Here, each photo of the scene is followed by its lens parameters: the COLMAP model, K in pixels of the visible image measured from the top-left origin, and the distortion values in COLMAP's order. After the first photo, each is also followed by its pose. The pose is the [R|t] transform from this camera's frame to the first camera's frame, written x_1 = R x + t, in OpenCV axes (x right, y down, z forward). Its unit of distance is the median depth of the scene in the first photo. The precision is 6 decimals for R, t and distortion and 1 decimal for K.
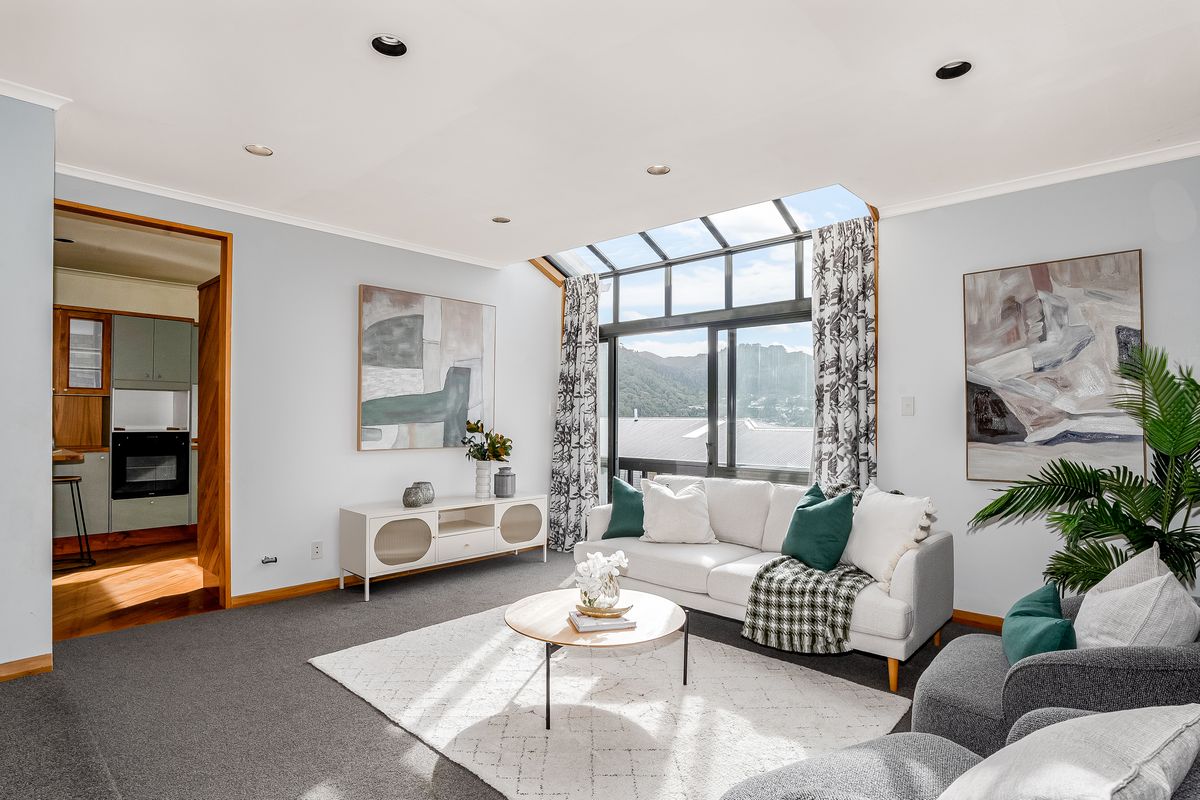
lens RADIAL K [[624.4, 0, 603.2], [0, 624.4, 414.7], [0, 0, 1]] dist [-0.028986, 0.000944]
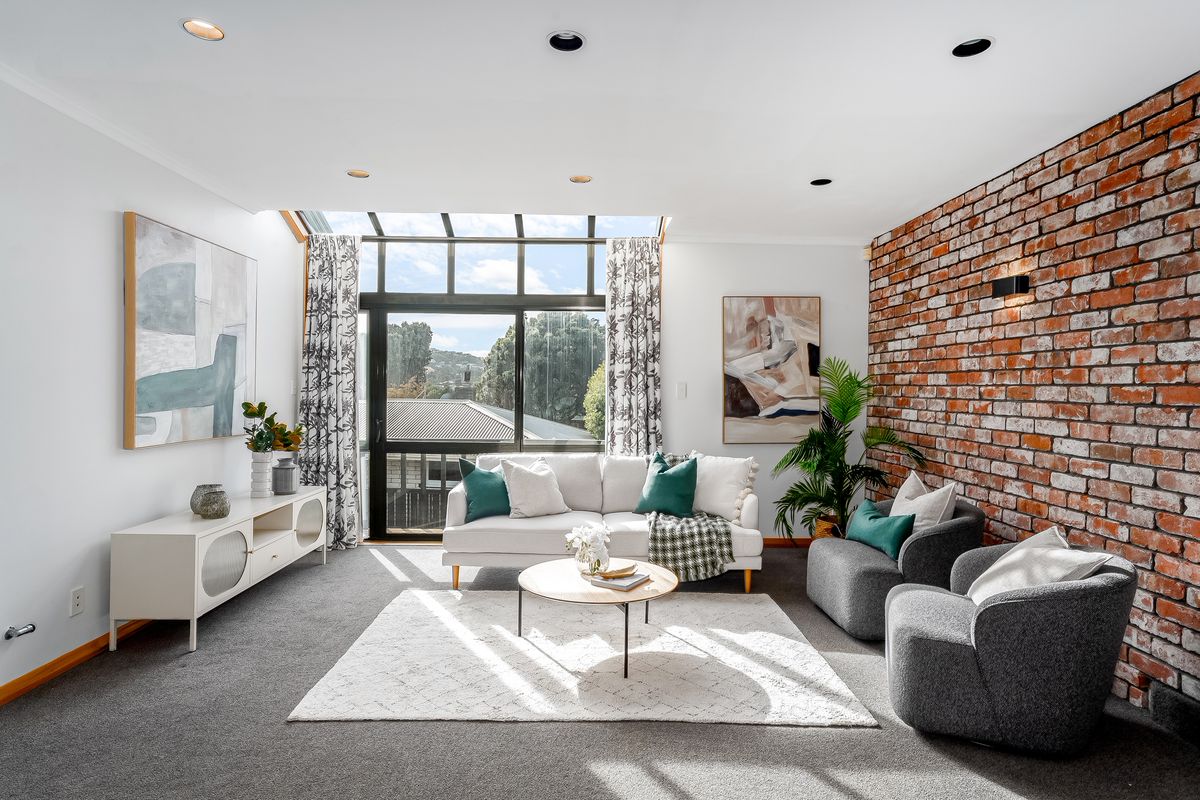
lens RADIAL K [[661.5, 0, 600.0], [0, 661.5, 400.0], [0, 0, 1]] dist [-0.004794, 0.034670]
pose [[0.728232, -0.007371, 0.685291, -0.555043], [-0.010016, 0.999721, 0.021397, -0.020377], [-0.685257, -0.022446, 0.727955, 0.086759]]
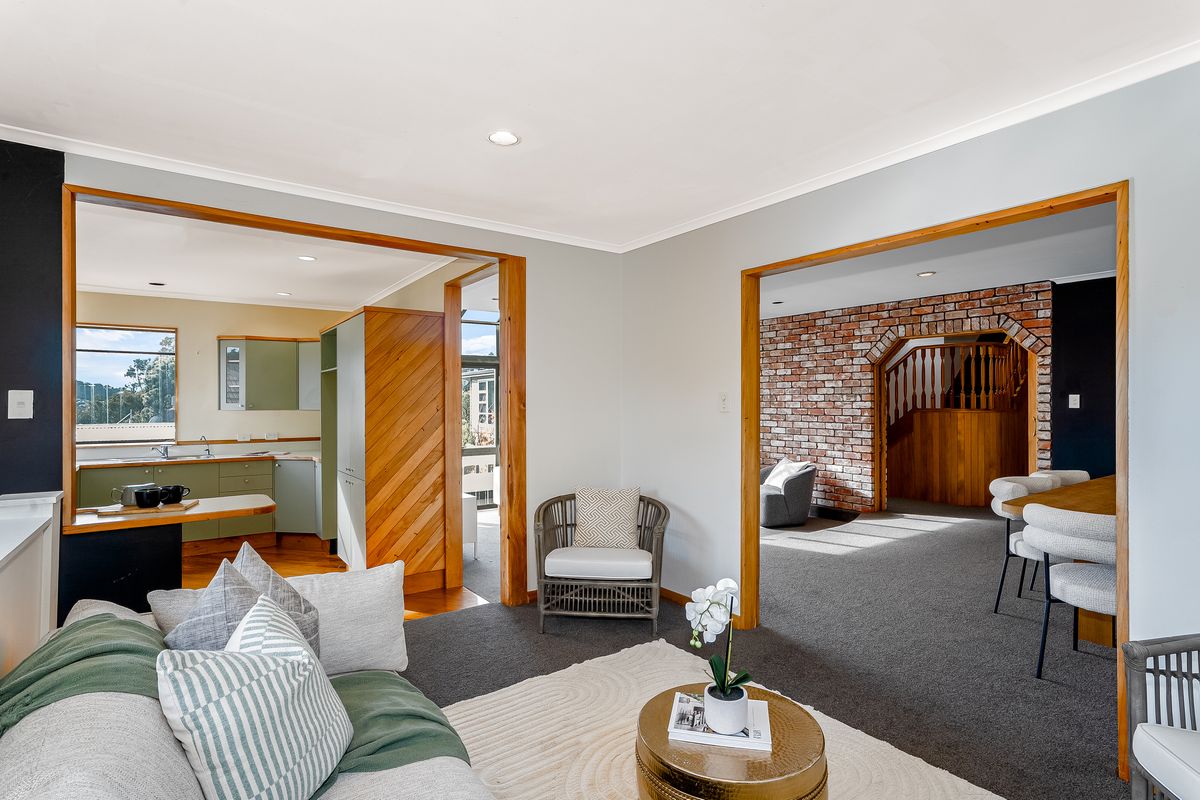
lens RADIAL K [[593.3, 0, 600.0], [0, 593.3, 400.0], [0, 0, 1]] dist [-0.000515, -0.000040]
pose [[0.215451, -0.001656, 0.976513, -1.550503], [0.002642, 0.999996, 0.001113, -0.053572], [-0.976511, 0.002340, 0.215454, 0.404903]]
